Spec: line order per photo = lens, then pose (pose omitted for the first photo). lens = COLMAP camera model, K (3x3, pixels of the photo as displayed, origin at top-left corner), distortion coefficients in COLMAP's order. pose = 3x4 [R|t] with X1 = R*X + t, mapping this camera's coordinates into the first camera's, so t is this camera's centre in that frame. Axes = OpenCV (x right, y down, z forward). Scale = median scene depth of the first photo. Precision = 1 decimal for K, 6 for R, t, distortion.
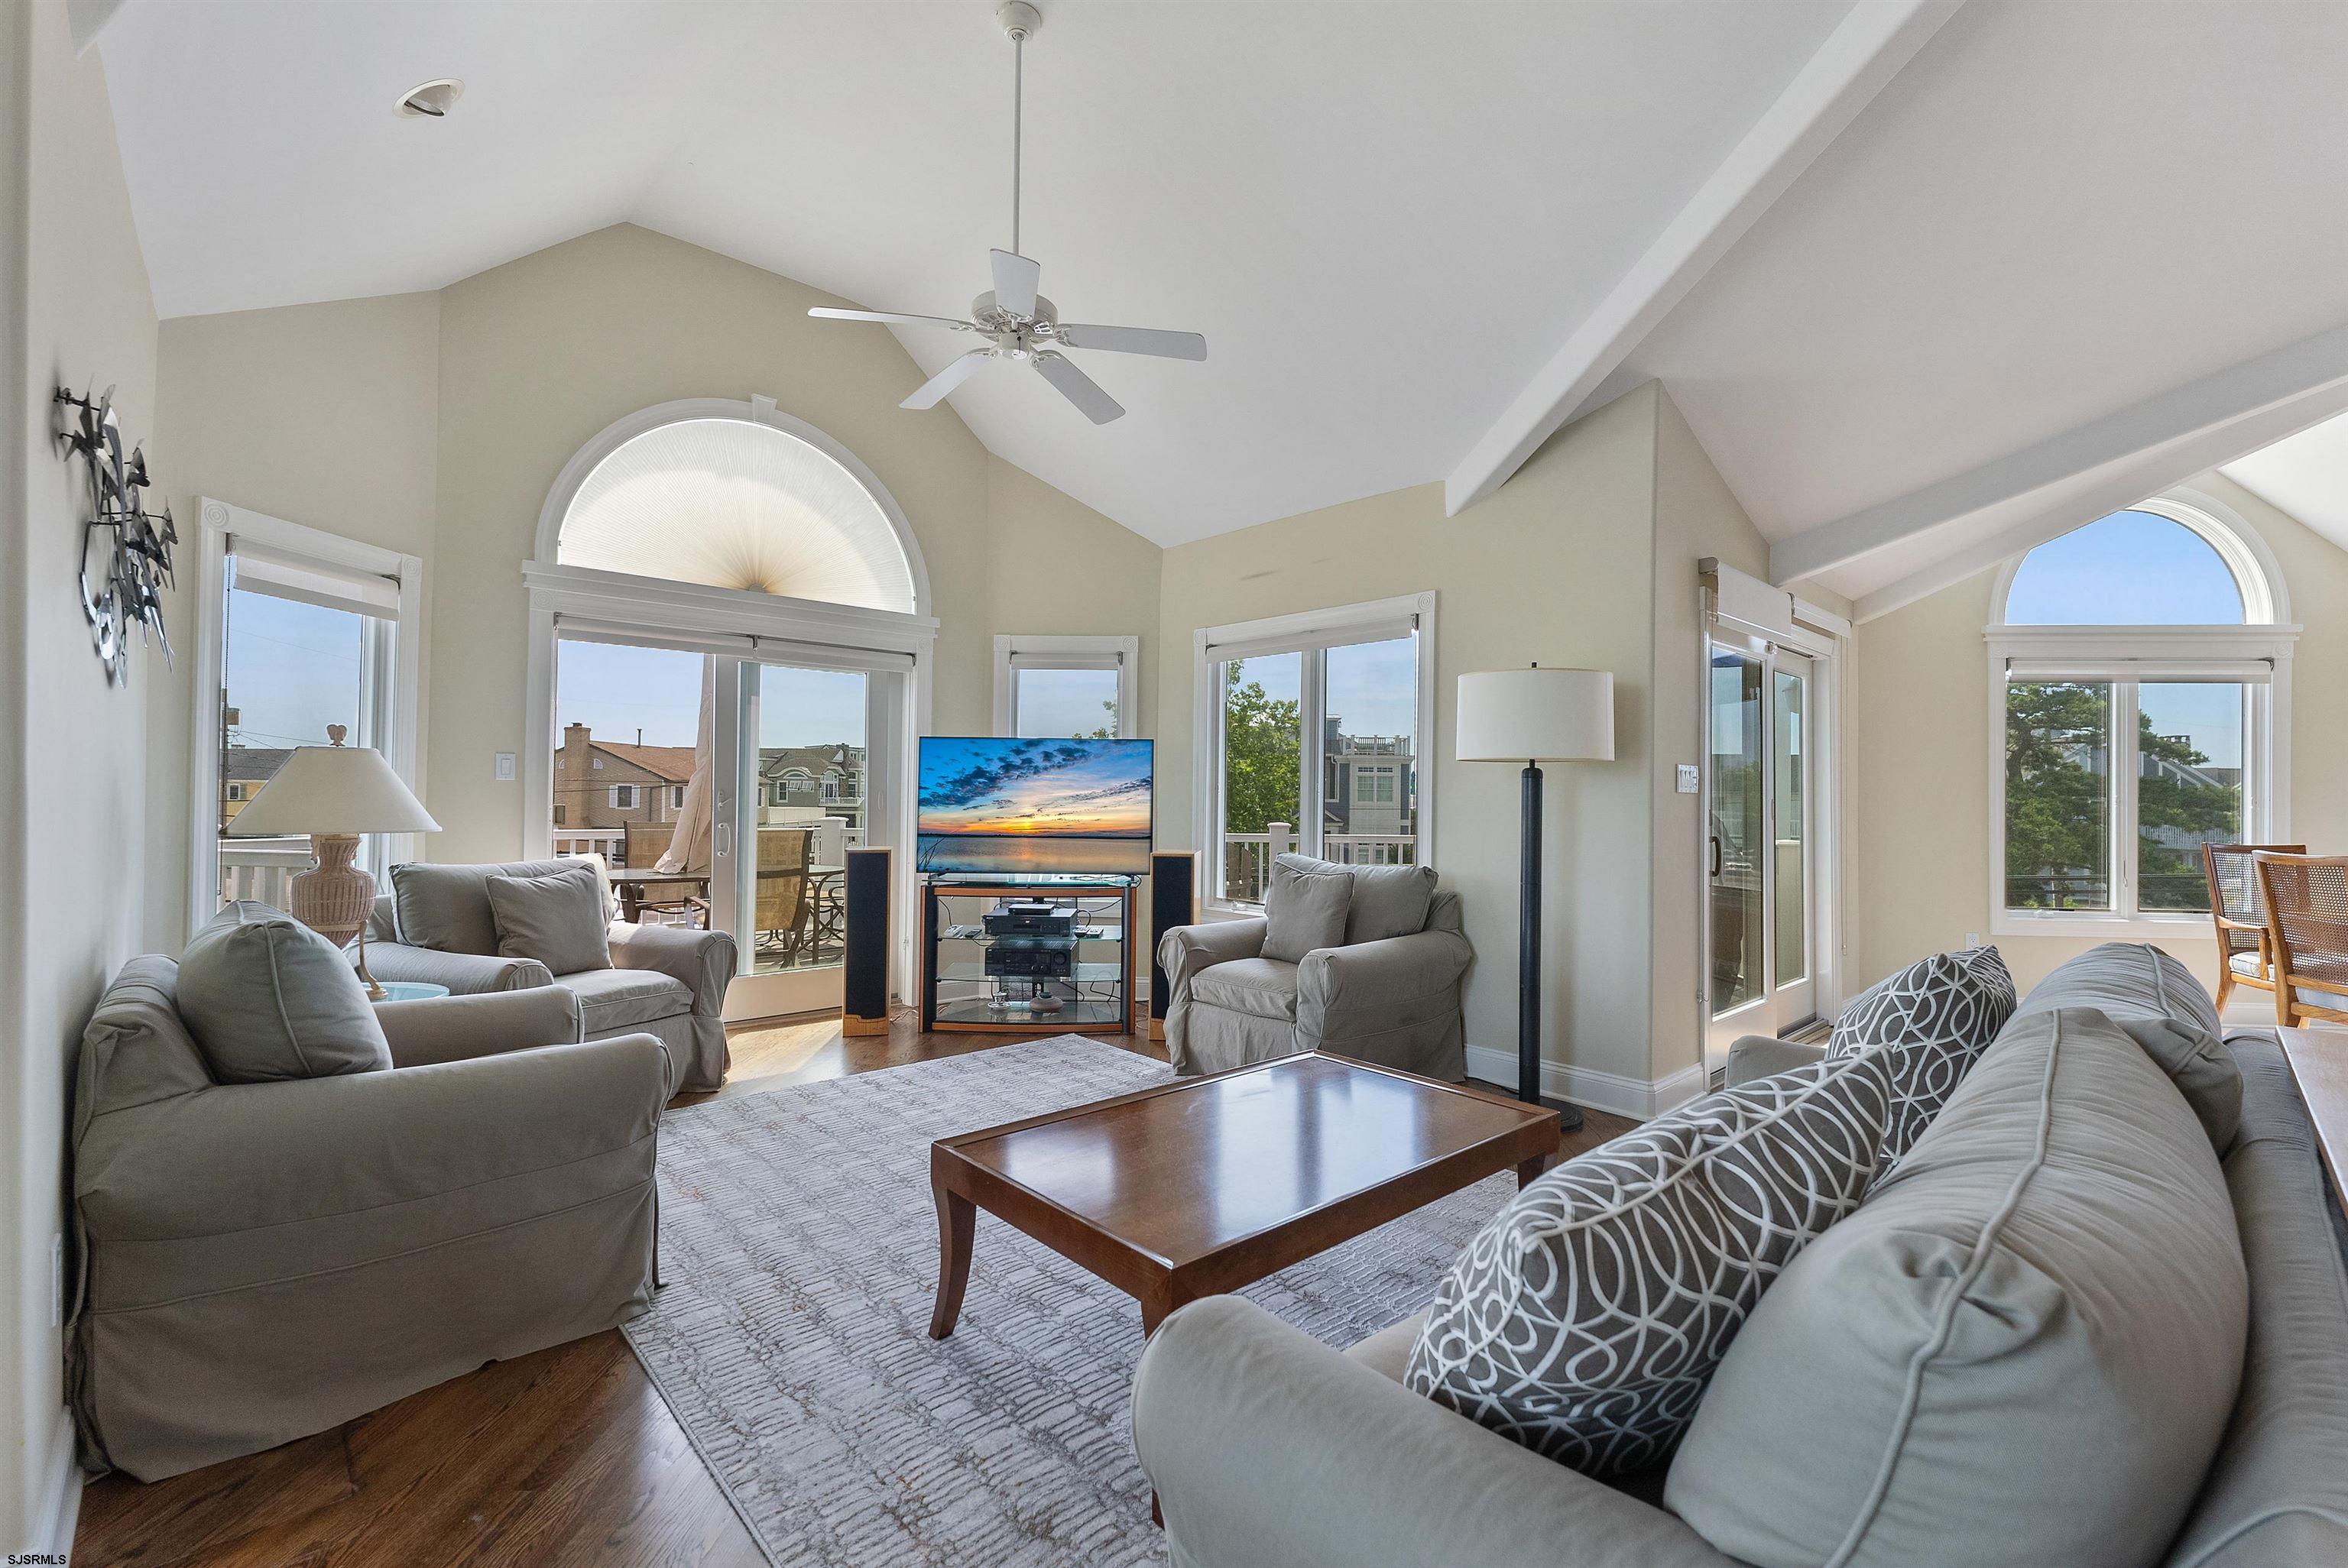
lens RADIAL K [[1000.4, 0, 1174.0], [0, 1000.4, 784.0], [0, 0, 1]] dist [0.000271, 0.000120]
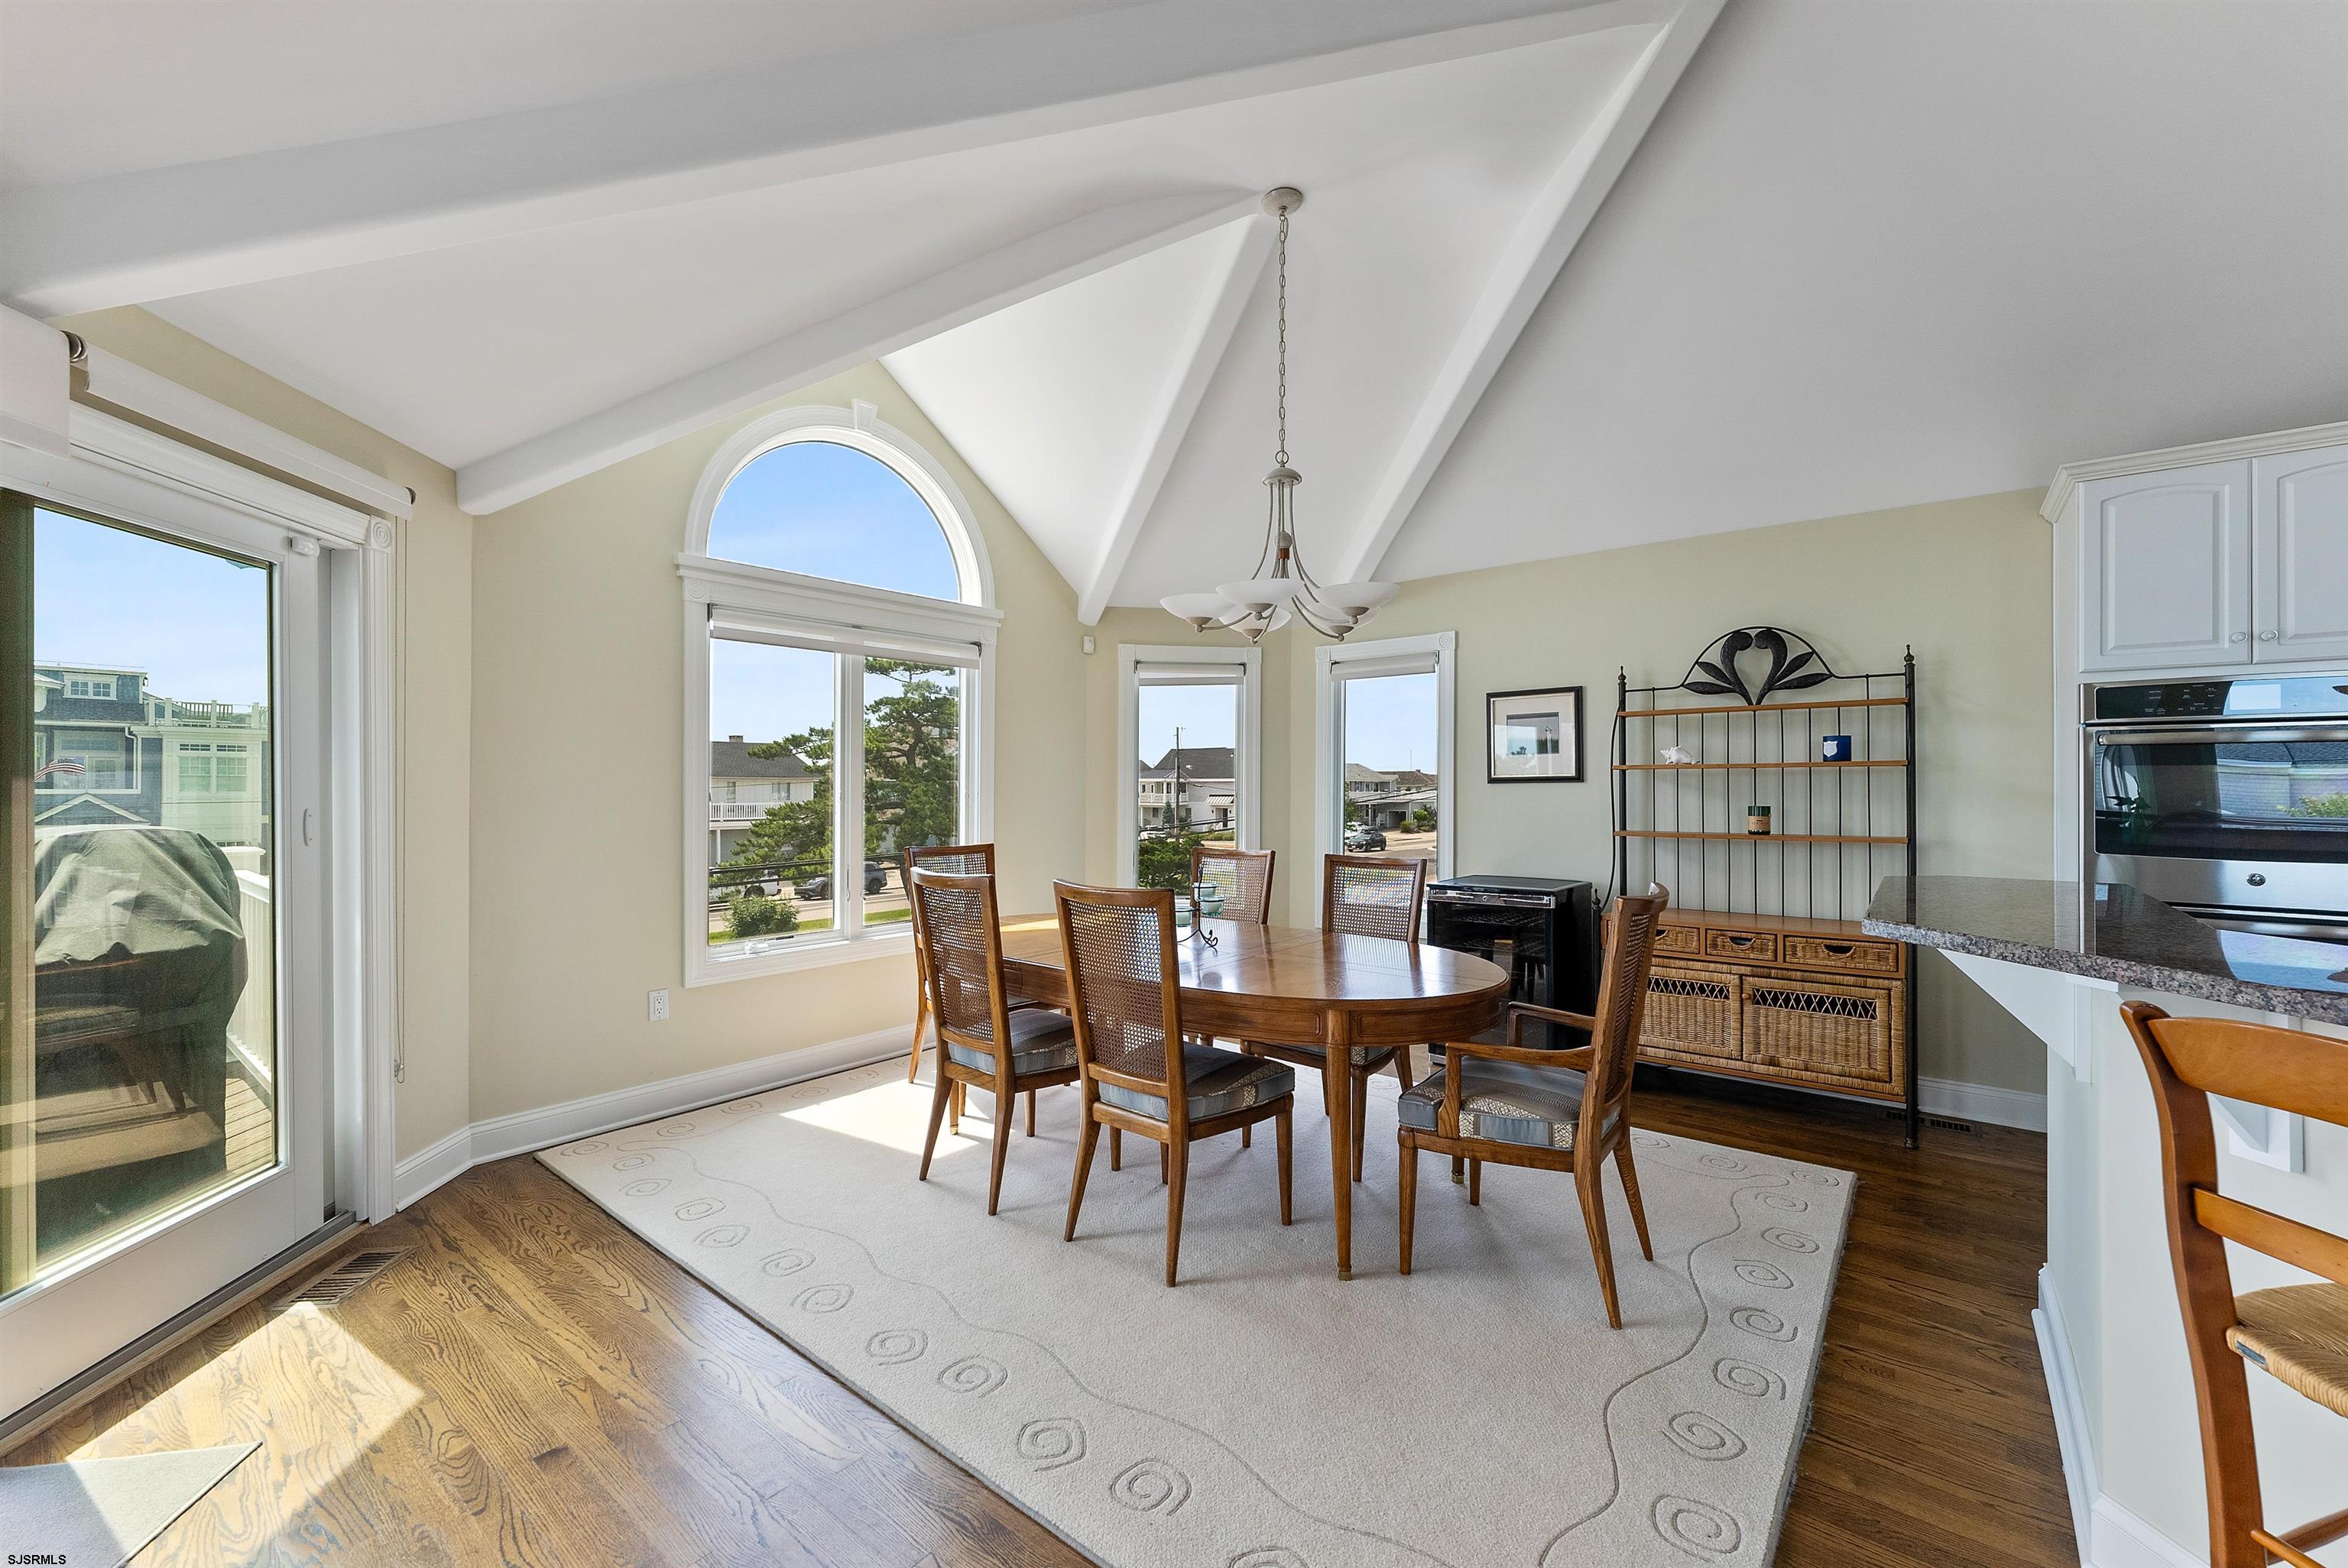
lens RADIAL K [[922.7, 0, 1174.0], [0, 922.7, 784.0], [0, 0, 1]] dist [-0.000191, -0.000021]
pose [[0.585603, -0.009046, 0.810547, 0.487561], [-0.004351, 0.999888, 0.014302, -0.005541], [-0.810586, -0.011902, 0.585499, 0.334199]]
